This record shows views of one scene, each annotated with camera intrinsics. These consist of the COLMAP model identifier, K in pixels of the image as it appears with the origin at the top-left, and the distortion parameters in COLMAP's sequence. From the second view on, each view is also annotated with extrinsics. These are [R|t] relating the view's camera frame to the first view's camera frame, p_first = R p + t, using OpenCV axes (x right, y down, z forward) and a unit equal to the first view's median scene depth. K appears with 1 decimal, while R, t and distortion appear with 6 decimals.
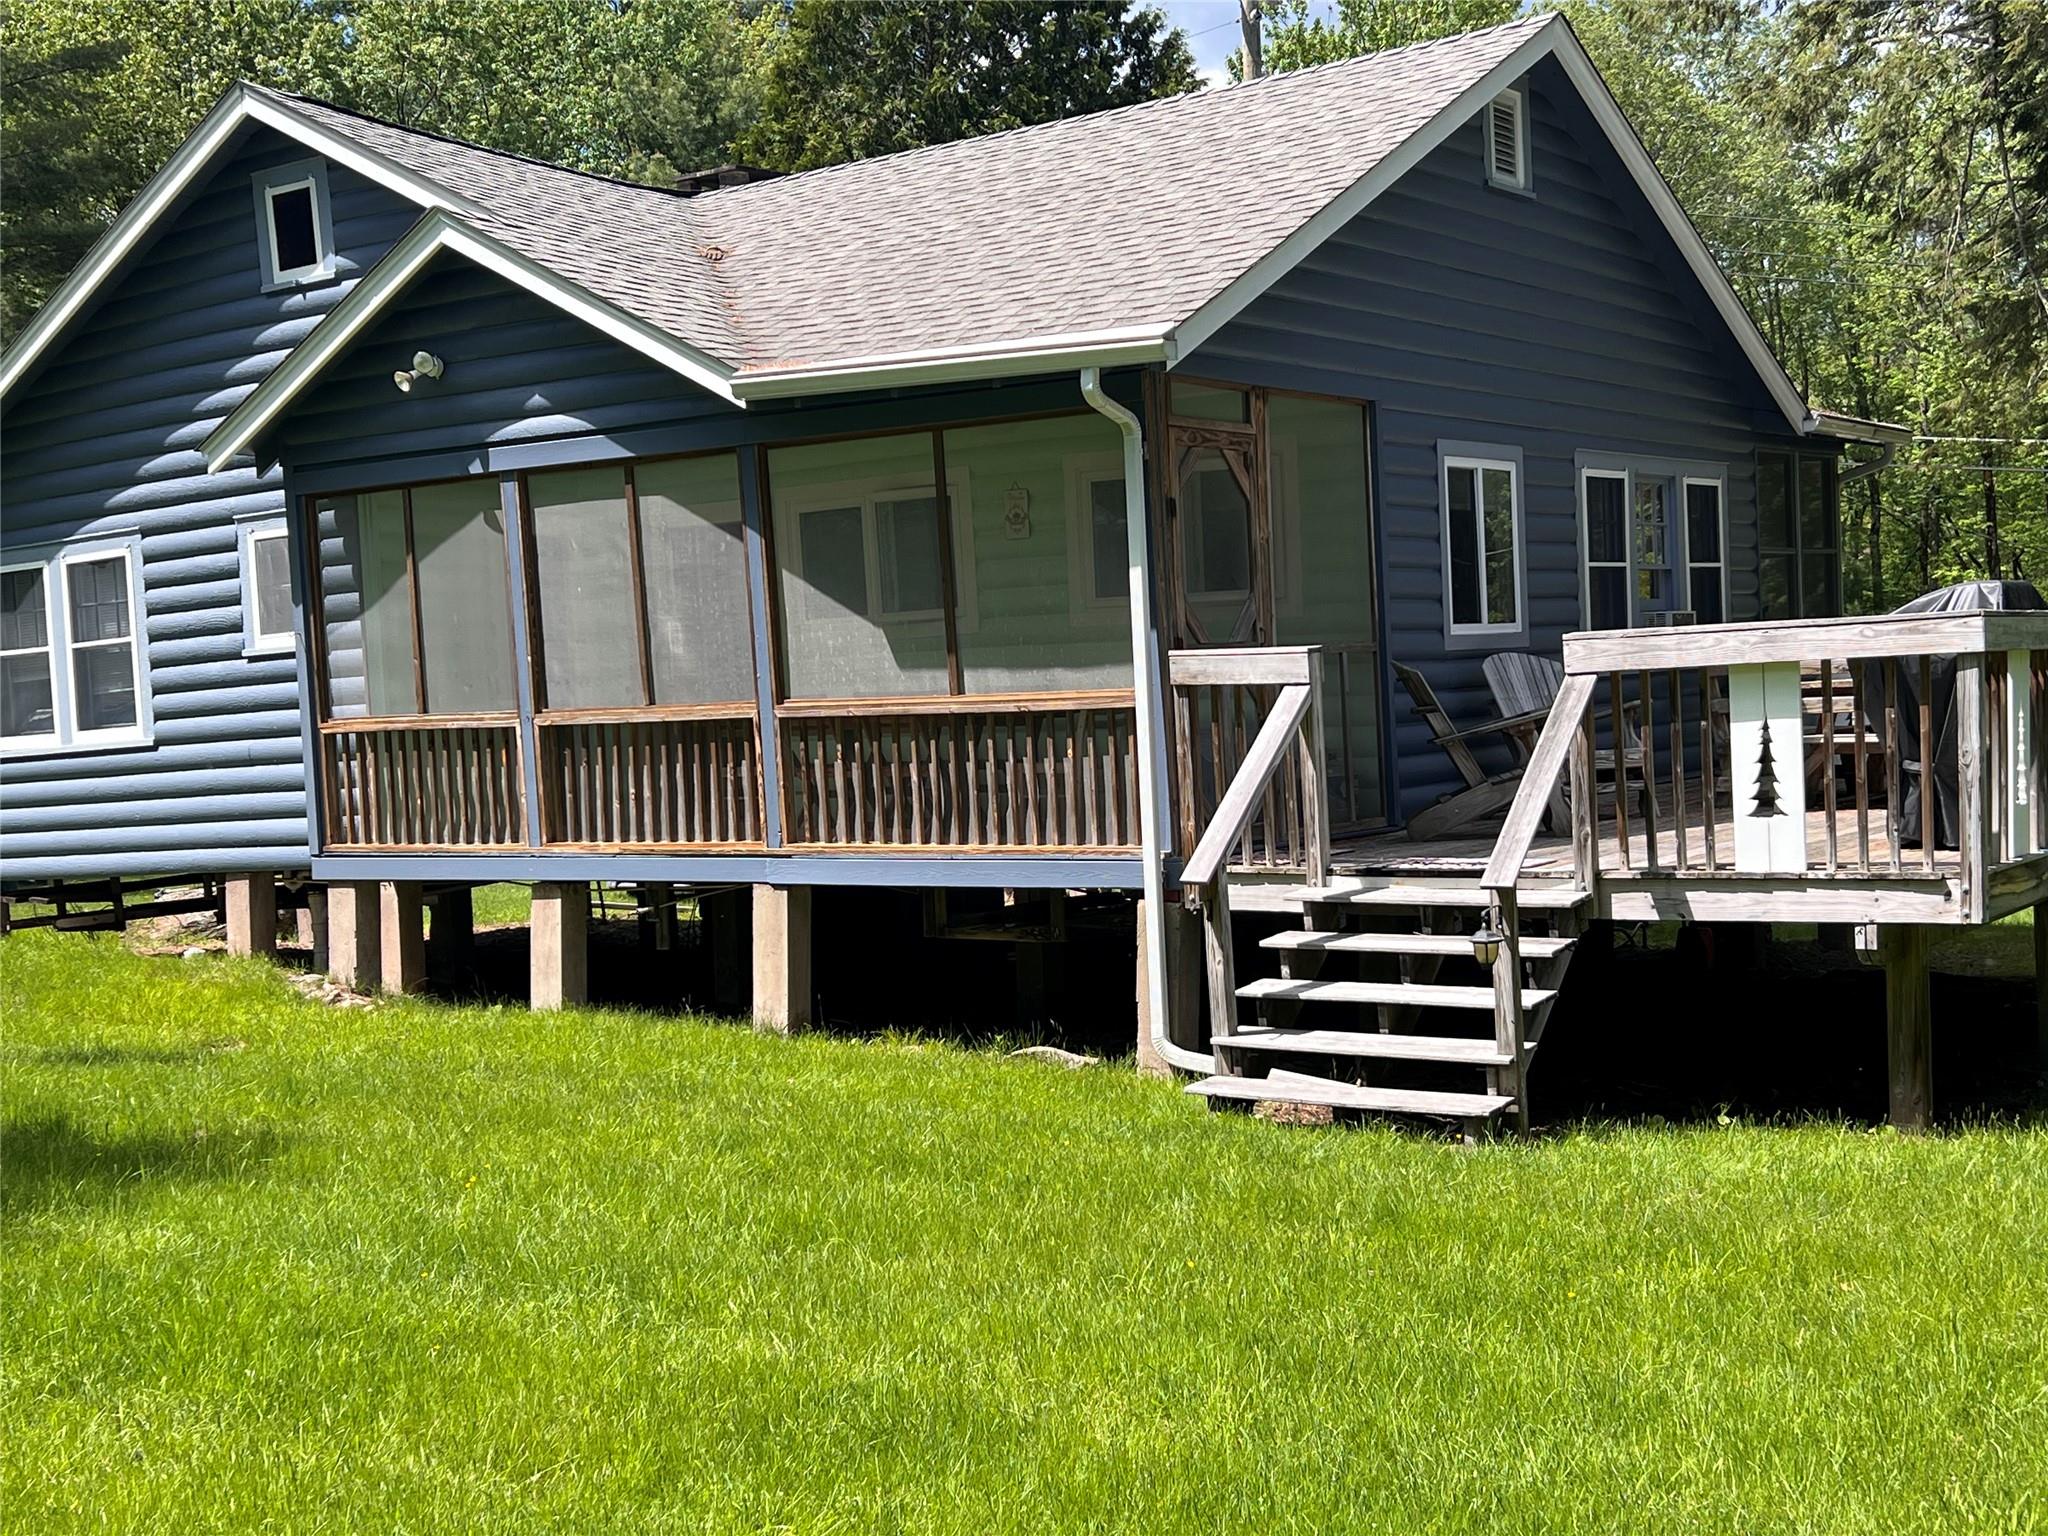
lens RADIAL K [[2589.4, 0, 1023.5], [0, 2589.4, 772.0], [0, 0, 1]] dist [-0.092724, 0.000000]
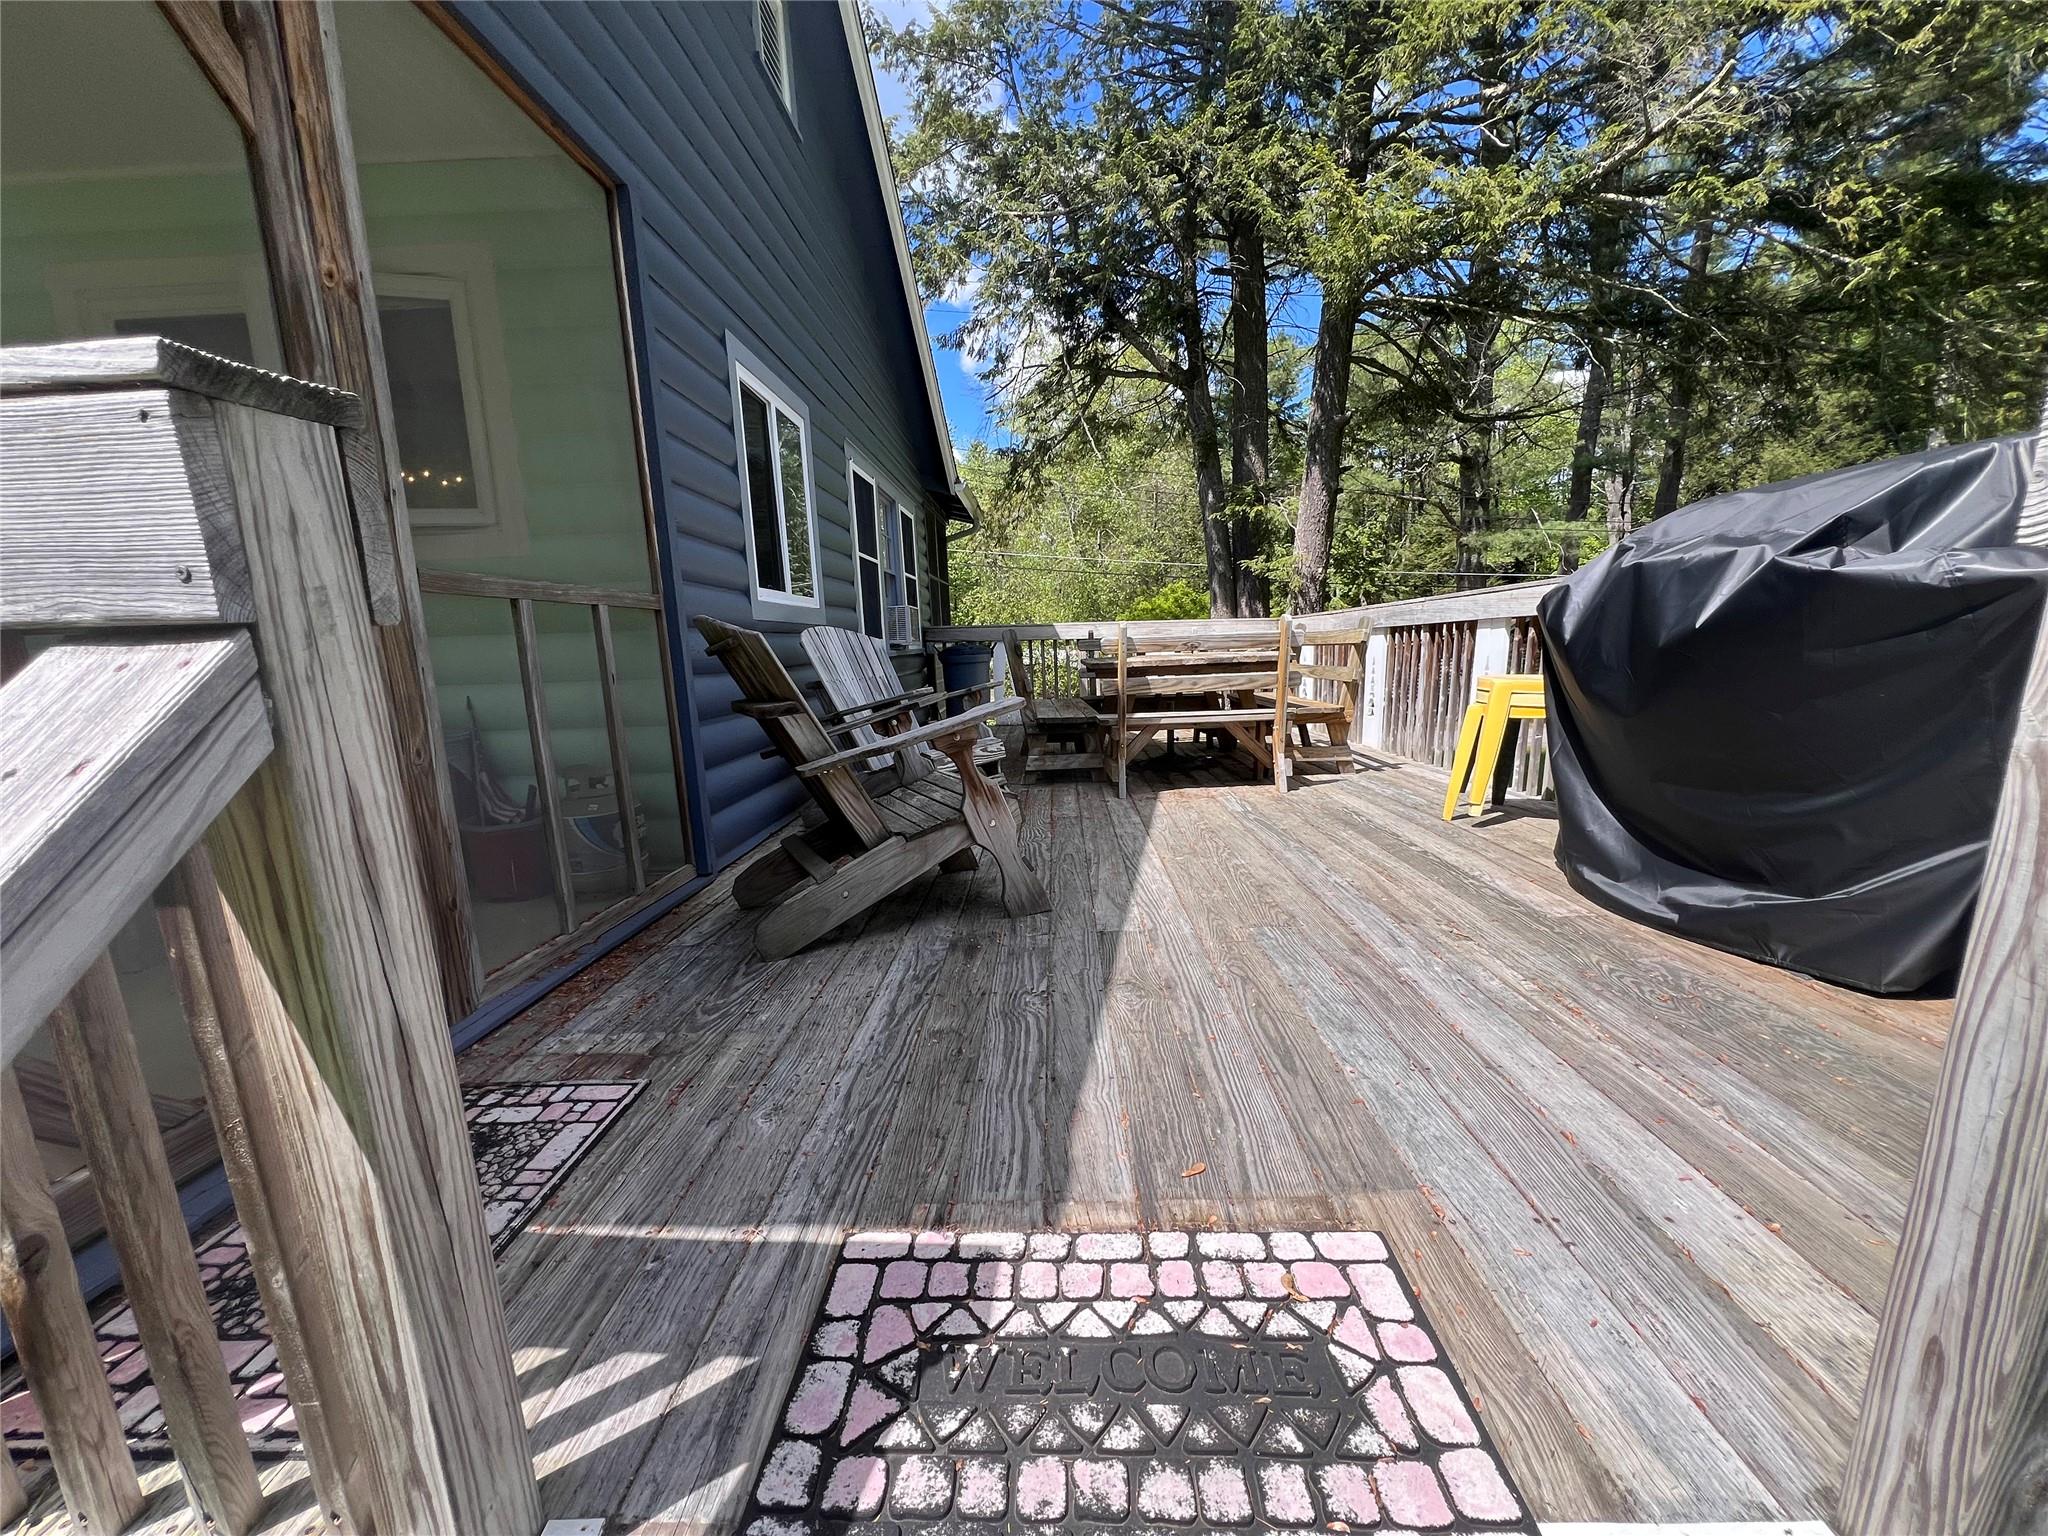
lens RADIAL K [[812.9, 0, 1029.6], [0, 812.9, 770.8], [0, 0, 1]] dist [0.019215, 0.000084]
pose [[0.834253, -0.071828, 0.546684, 0.098524], [0.021525, 0.994965, 0.097881, -0.024797], [-0.550962, -0.069890, 0.831599, 0.771761]]
